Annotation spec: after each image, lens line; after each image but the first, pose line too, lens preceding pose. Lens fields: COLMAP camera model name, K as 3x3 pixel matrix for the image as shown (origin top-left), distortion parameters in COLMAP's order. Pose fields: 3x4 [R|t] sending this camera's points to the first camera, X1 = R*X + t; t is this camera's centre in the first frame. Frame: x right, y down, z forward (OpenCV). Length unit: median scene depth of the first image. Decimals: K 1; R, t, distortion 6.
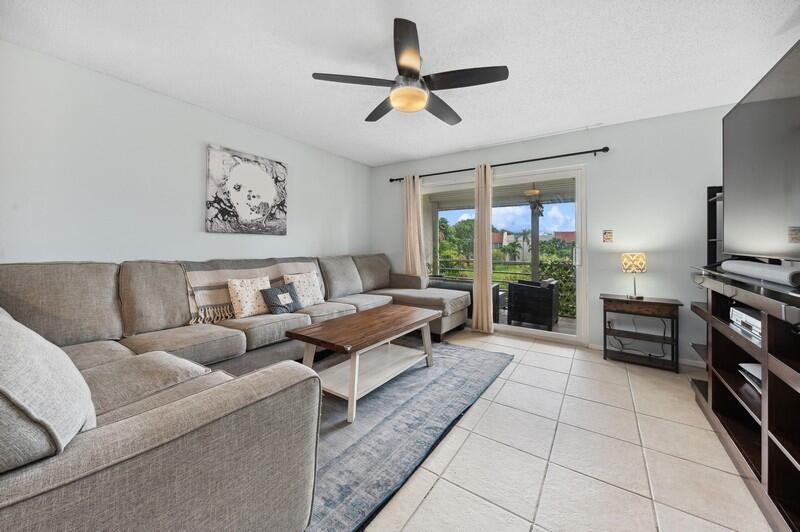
lens RADIAL K [[297.2, 0, 403.9], [0, 297.2, 242.2], [0, 0, 1]] dist [-0.000354, -0.000028]
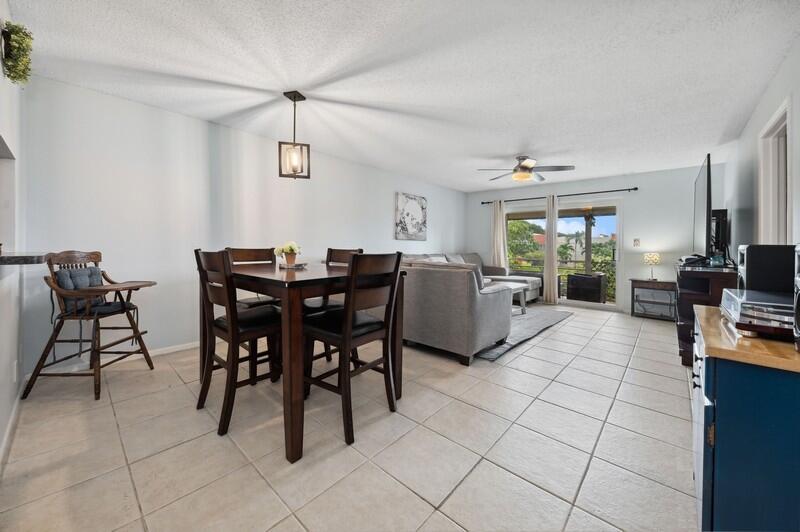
lens RADIAL K [[300.5, 0, 397.4], [0, 300.5, 246.4], [0, 0, 1]] dist [0.000487, 0.000030]
pose [[0.988384, 0.006394, -0.151843, -0.302629], [-0.004924, 0.999937, 0.010051, -0.008474], [0.151898, -0.009186, 0.988354, -0.701389]]
